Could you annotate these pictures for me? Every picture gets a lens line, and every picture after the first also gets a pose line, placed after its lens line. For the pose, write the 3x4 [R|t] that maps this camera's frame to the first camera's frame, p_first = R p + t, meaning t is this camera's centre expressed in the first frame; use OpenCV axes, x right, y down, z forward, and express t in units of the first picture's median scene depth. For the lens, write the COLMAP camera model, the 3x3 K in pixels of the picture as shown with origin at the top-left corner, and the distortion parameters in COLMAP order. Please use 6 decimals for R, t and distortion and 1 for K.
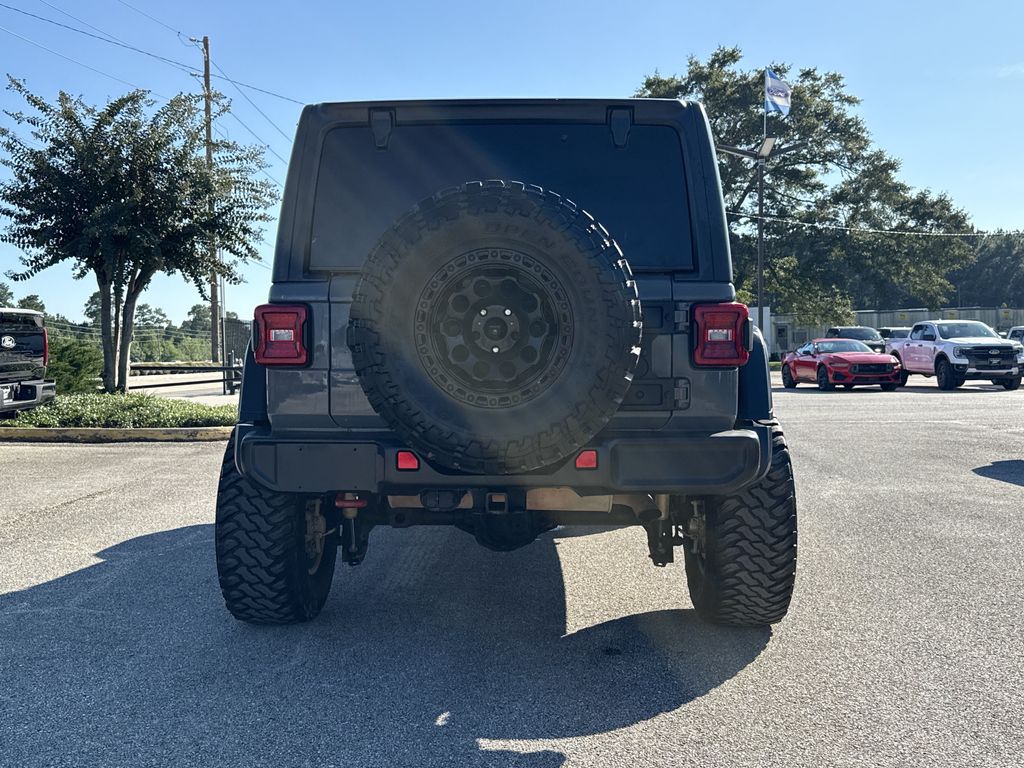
lens RADIAL K [[1073.6, 0, 512.0], [0, 1073.6, 384.0], [0, 0, 1]] dist [0.015941, -0.000969]
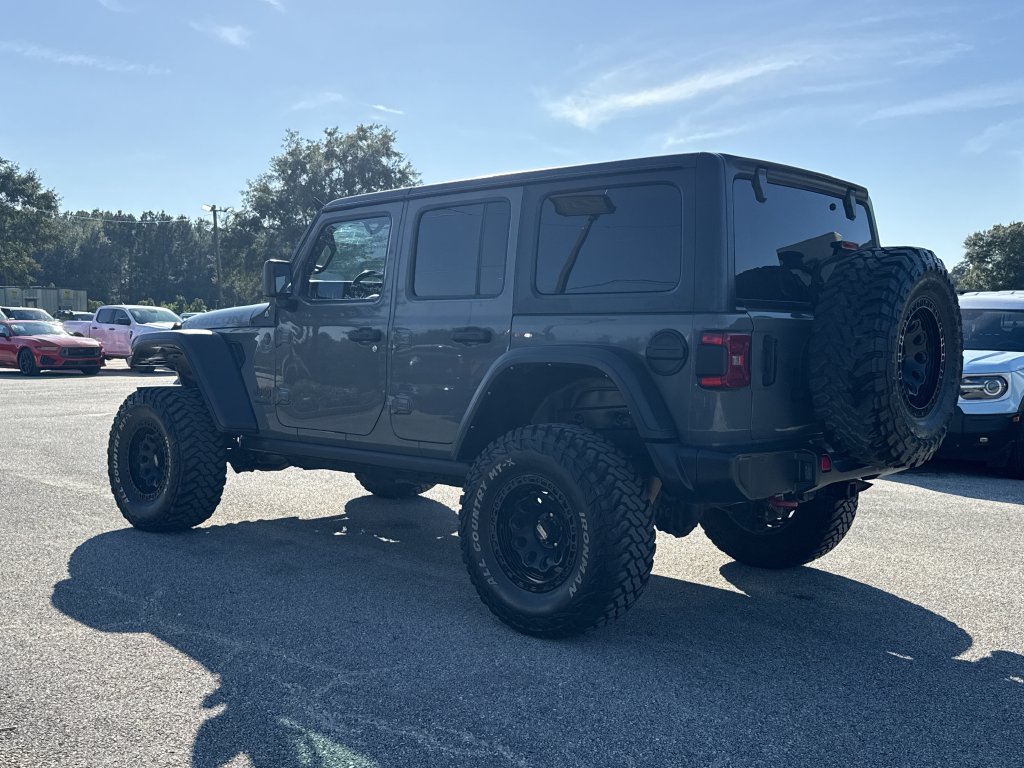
lens RADIAL K [[1073.6, 0, 512.0], [0, 1073.6, 384.0], [0, 0, 1]] dist [0.015941, -0.000969]
pose [[0.644273, -0.022137, 0.764475, -0.157965], [0.006382, 0.999702, 0.023570, -0.005928], [-0.764769, -0.010307, 0.644222, 0.060537]]
